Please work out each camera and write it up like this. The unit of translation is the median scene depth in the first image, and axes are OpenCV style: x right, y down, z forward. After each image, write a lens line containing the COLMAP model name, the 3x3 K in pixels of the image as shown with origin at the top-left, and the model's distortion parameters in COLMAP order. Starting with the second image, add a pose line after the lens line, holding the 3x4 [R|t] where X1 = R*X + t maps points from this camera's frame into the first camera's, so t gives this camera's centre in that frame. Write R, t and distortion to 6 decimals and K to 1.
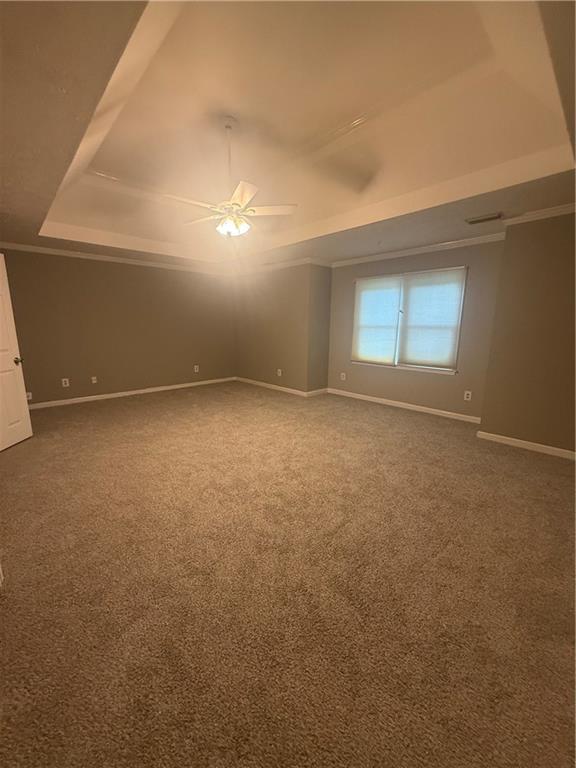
lens RADIAL K [[307.1, 0, 291.6], [0, 307.1, 383.0], [0, 0, 1]] dist [-0.001669, -0.000183]
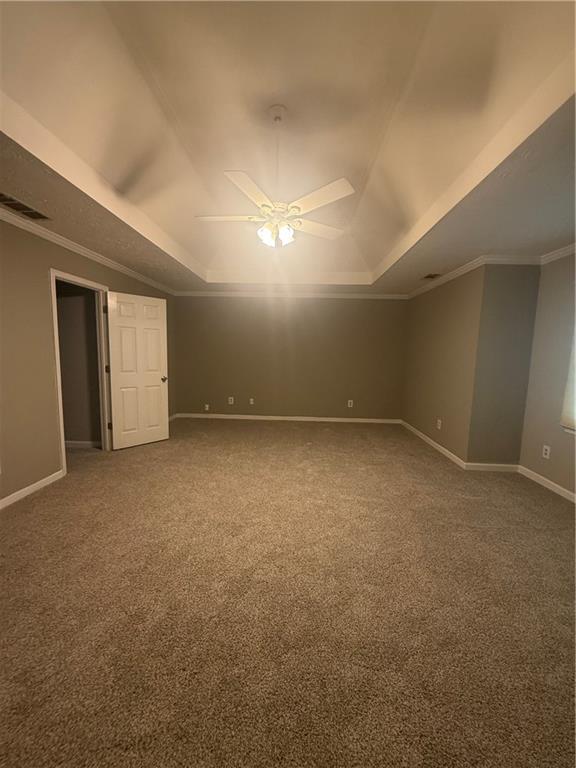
lens RADIAL K [[307.1, 0, 287.5], [0, 307.1, 386.1], [0, 0, 1]] dist [-0.001669, -0.000183]
pose [[0.695981, 0.091690, -0.712182, 0.365389], [-0.154895, 0.987634, -0.024218, -0.085296], [0.701154, 0.127168, 0.701577, 0.420059]]
